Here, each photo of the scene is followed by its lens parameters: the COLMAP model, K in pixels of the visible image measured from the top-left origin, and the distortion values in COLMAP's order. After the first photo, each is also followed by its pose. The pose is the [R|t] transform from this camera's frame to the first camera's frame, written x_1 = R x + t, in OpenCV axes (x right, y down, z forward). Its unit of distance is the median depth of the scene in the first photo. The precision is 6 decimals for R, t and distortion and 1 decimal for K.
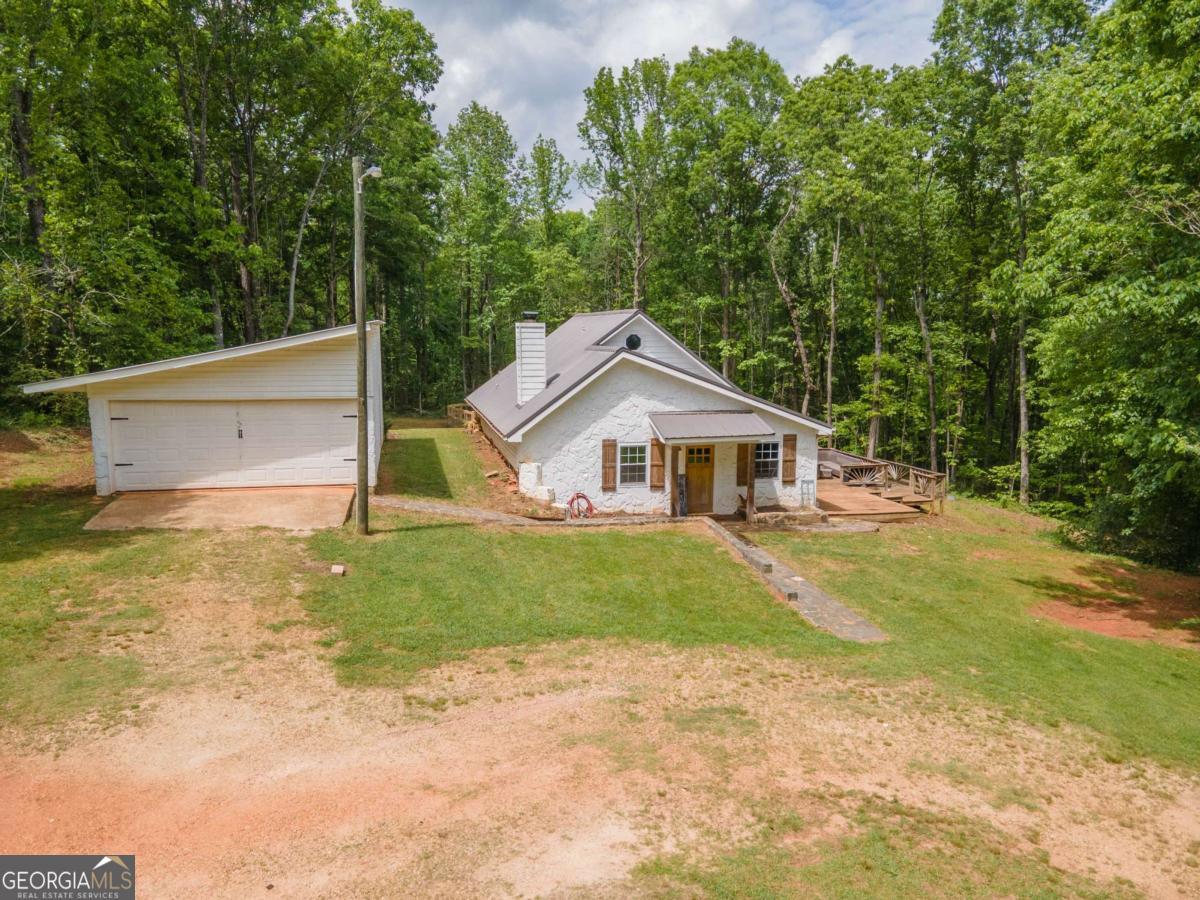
lens RADIAL K [[875.3, 0, 594.6], [0, 875.3, 443.2], [0, 0, 1]] dist [0.066371, -0.115899]
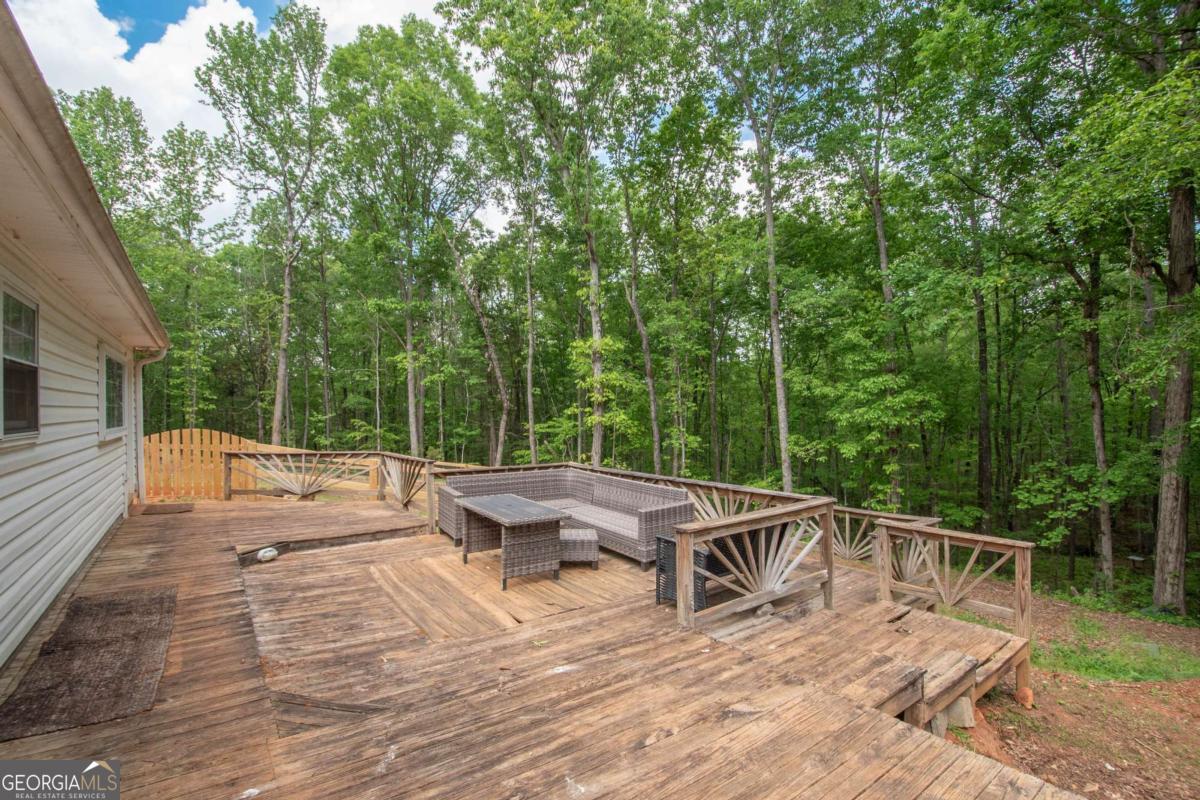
lens RADIAL K [[543.8, 0, 601.5], [0, 543.8, 417.7], [0, 0, 1]] dist [0.011037, -0.023427]
pose [[0.915937, -0.015333, 0.401029, 0.266374], [0.060042, 0.993259, -0.099158, 0.015300], [-0.396805, 0.114902, 0.910683, 1.100012]]
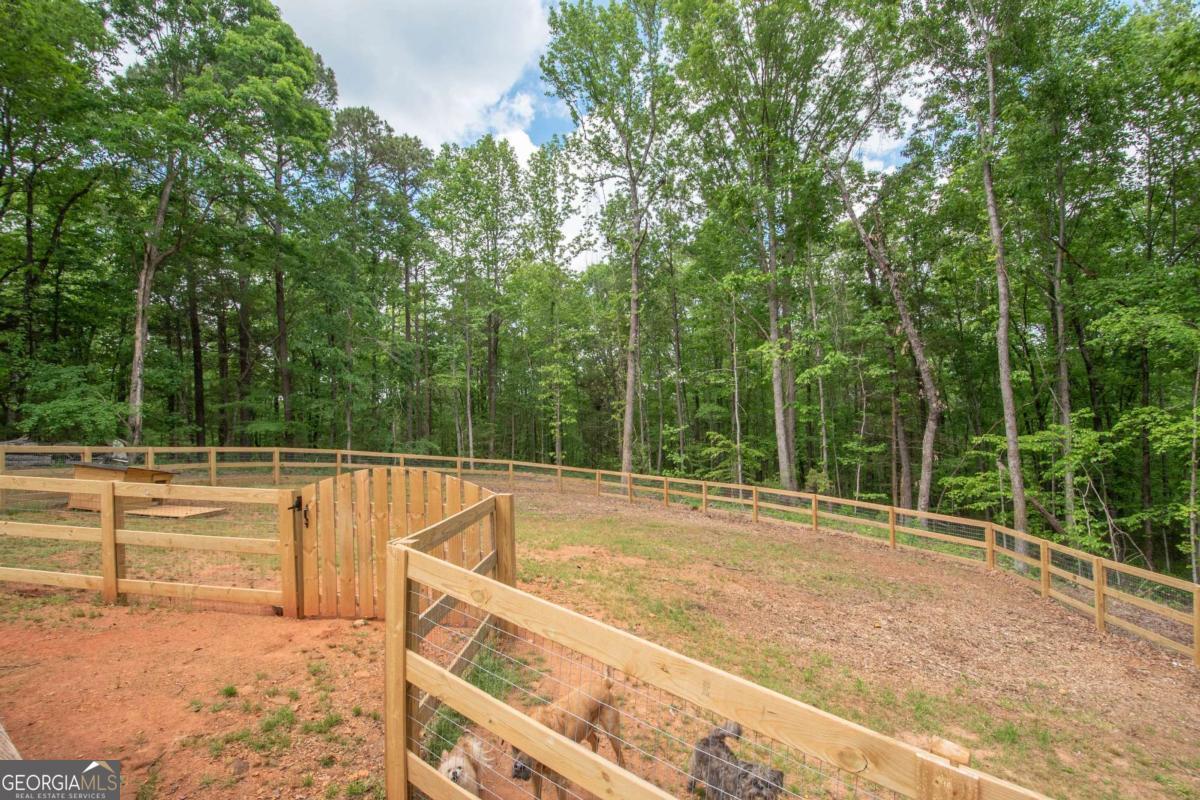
lens RADIAL K [[523.1, 0, 609.8], [0, 523.1, 415.4], [0, 0, 1]] dist [0.014005, -0.019951]
pose [[0.981067, -0.041447, -0.189184, 0.249769], [0.014290, 0.989661, -0.142711, -0.036016], [0.193143, 0.137306, 0.971516, 1.500406]]
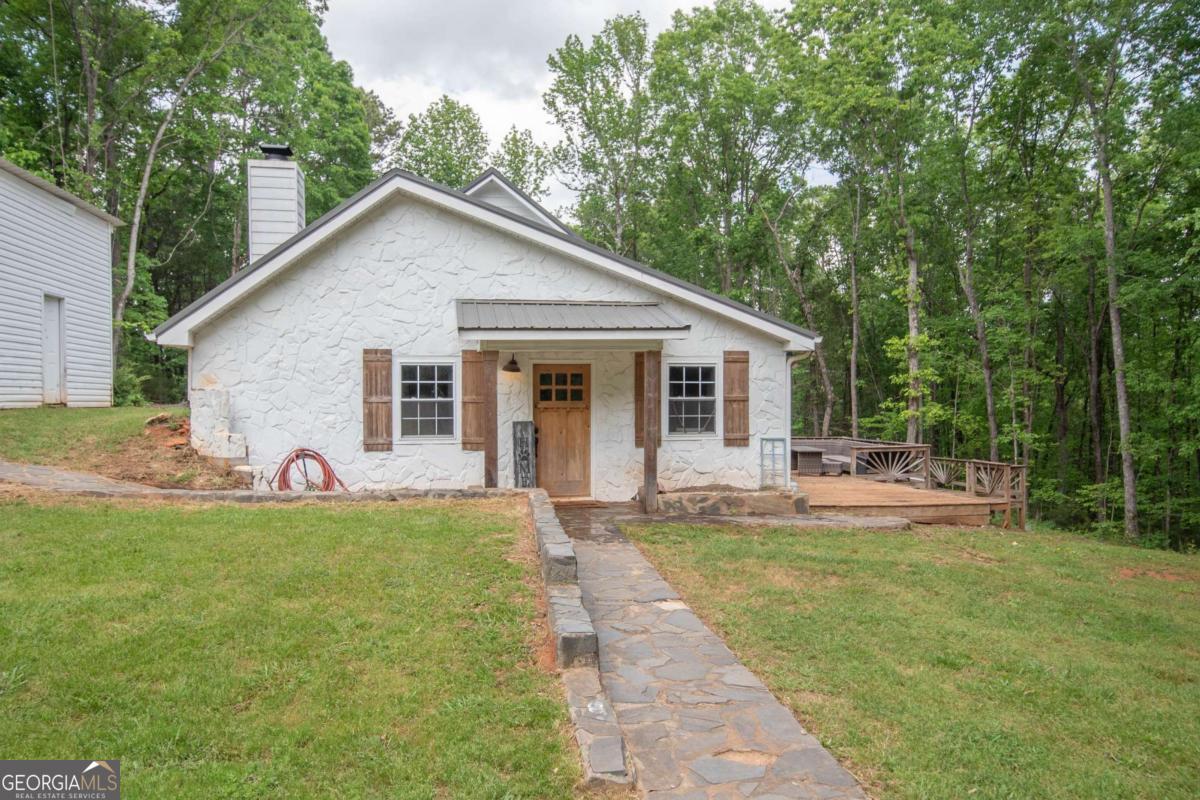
lens RADIAL K [[877.3, 0, 582.3], [0, 877.3, 397.9], [0, 0, 1]] dist [-0.000812, 0.000169]
pose [[0.998086, -0.007459, -0.061396, 0.160528], [-0.000411, 0.991879, -0.127188, 0.085327], [0.061846, 0.126969, 0.989977, 0.466905]]
